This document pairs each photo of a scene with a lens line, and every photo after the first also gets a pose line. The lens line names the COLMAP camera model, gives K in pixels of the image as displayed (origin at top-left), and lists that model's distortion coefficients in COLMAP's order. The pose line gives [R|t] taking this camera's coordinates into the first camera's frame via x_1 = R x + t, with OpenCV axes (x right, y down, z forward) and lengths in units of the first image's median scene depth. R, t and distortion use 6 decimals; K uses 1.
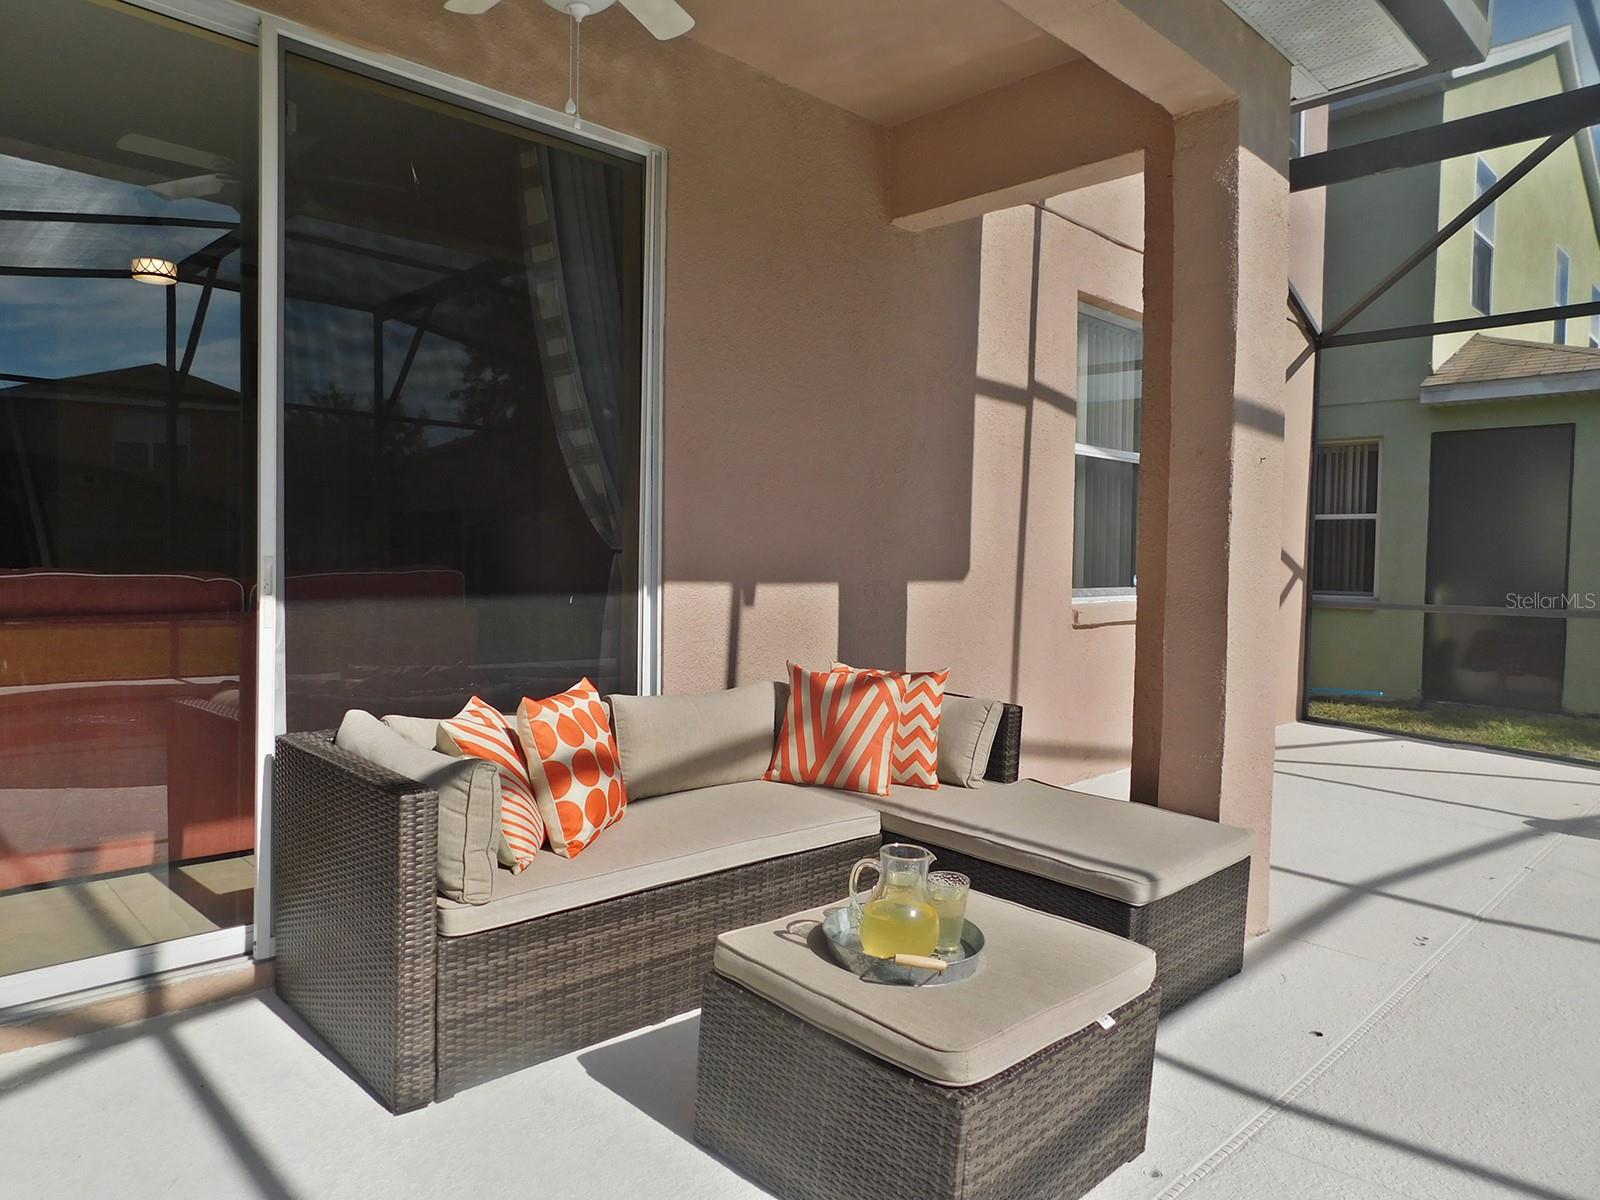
lens RADIAL K [[1061.3, 0, 800.2], [0, 1061.3, 608.6], [0, 0, 1]] dist [-0.067370, 0.048052]
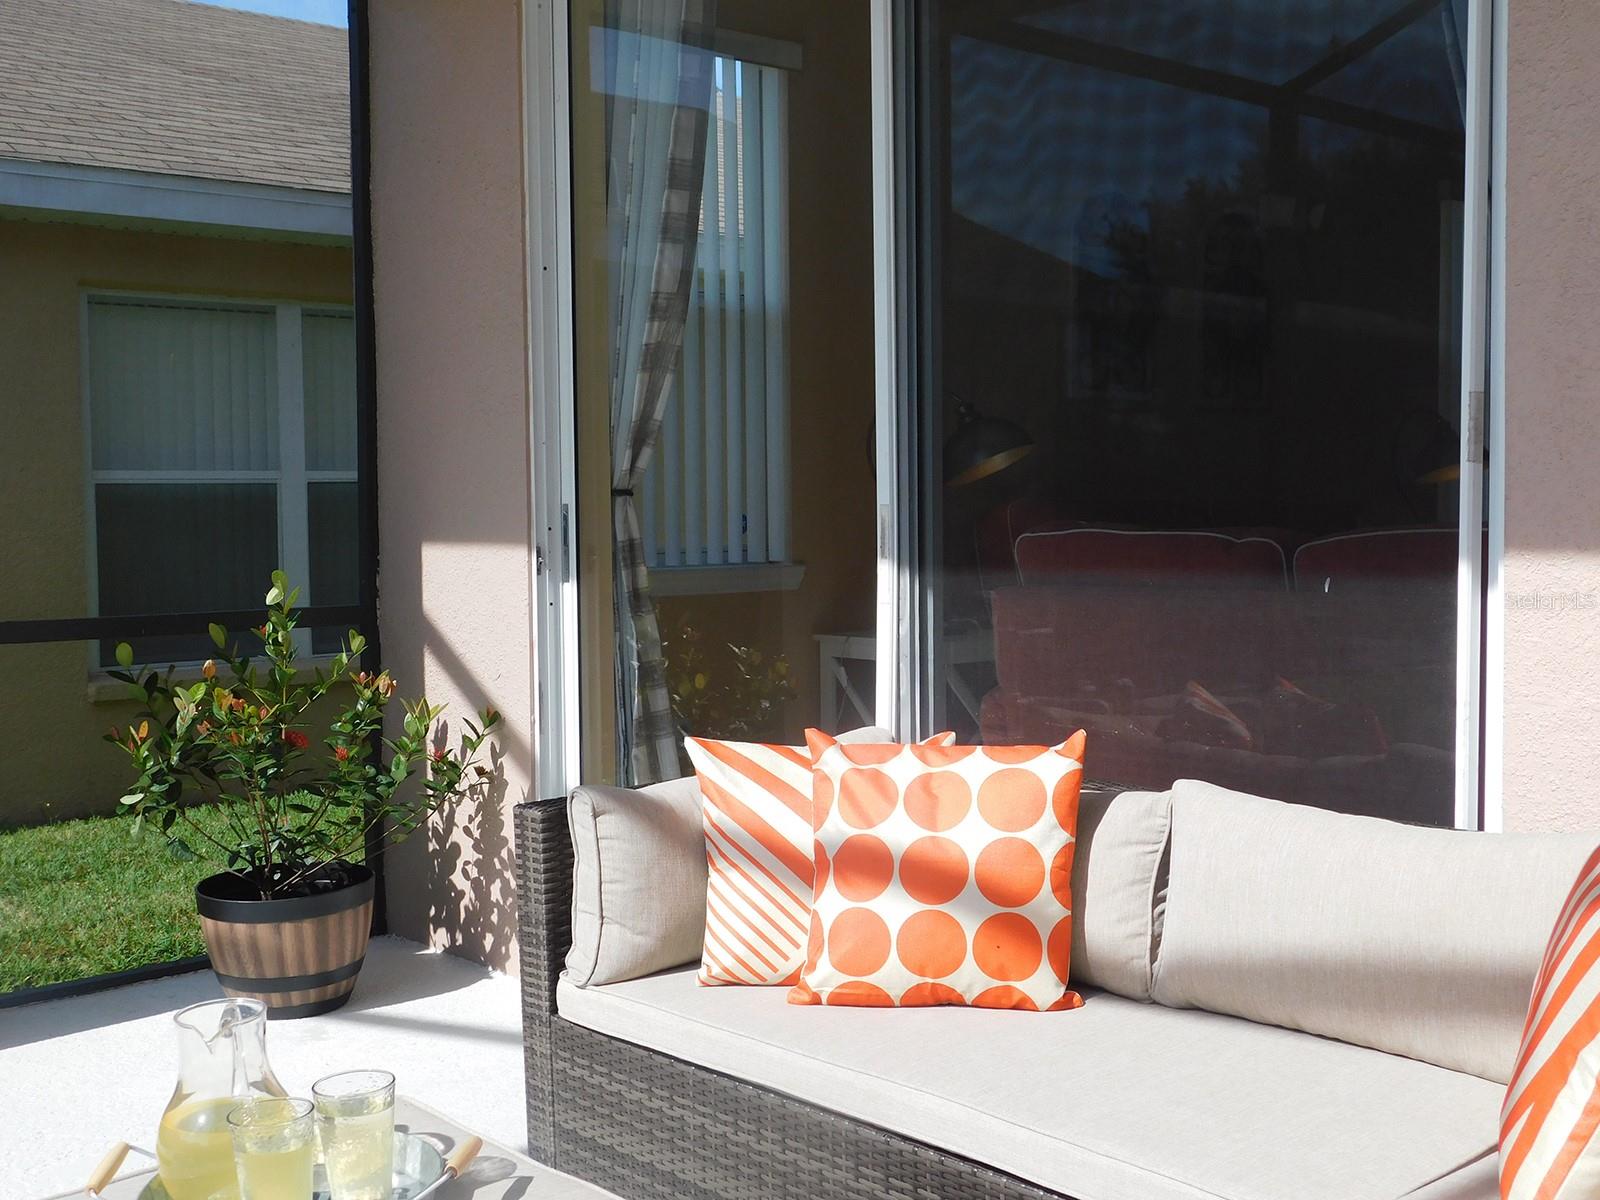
lens RADIAL K [[1896.1, 0, 804.0], [0, 1896.1, 599.9], [0, 0, 1]] dist [-0.010132, 0.000000]
pose [[-0.060991, 0.038132, -0.997410, 0.636233], [-0.034809, 0.998581, 0.040306, -0.027213], [0.997531, 0.037178, -0.059577, 0.796837]]
